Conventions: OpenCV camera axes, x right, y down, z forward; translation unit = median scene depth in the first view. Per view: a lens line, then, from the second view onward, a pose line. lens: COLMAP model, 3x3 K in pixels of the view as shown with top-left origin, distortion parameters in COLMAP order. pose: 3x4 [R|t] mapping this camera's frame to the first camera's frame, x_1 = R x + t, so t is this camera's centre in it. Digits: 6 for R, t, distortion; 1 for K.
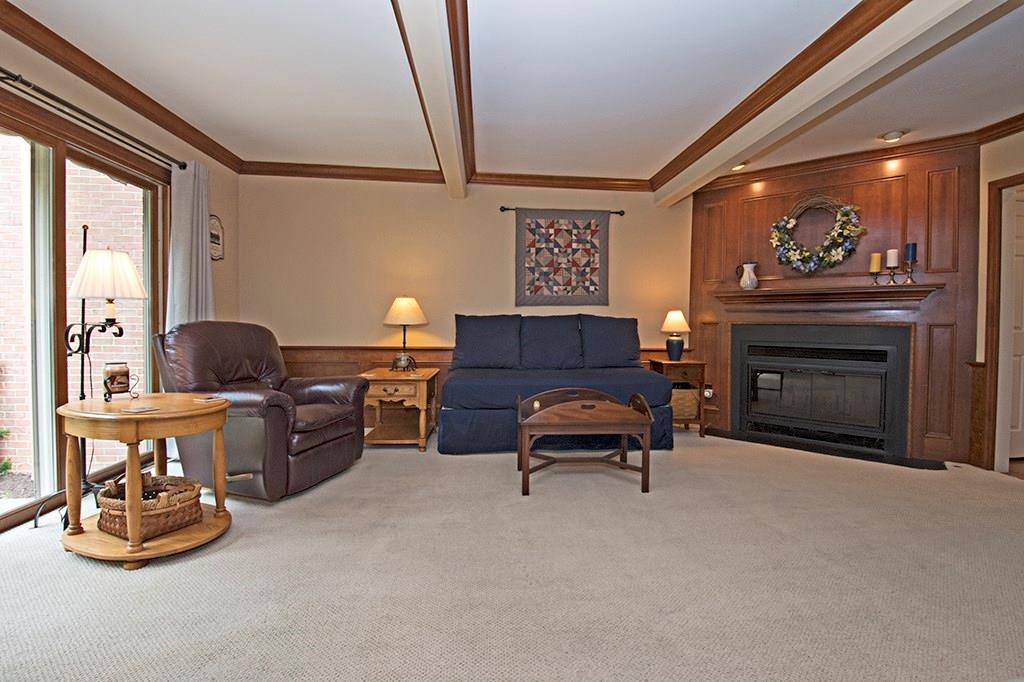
lens RADIAL K [[445.3, 0, 528.4], [0, 445.3, 332.8], [0, 0, 1]] dist [0.000216, -0.013176]
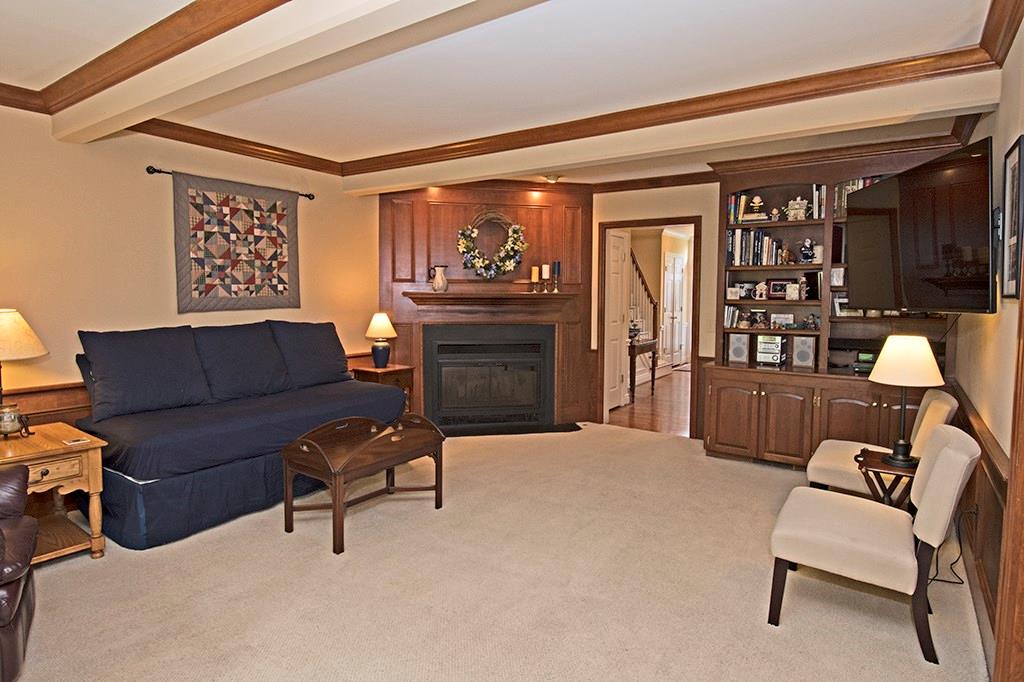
lens RADIAL K [[563.3, 0, 516.6], [0, 563.3, 324.9], [0, 0, 1]] dist [-0.001768, -0.001408]
pose [[0.635457, -0.052339, 0.770361, -0.389359], [0.013799, 0.998310, 0.056443, -0.087652], [-0.772013, -0.025236, 0.635105, 0.027146]]
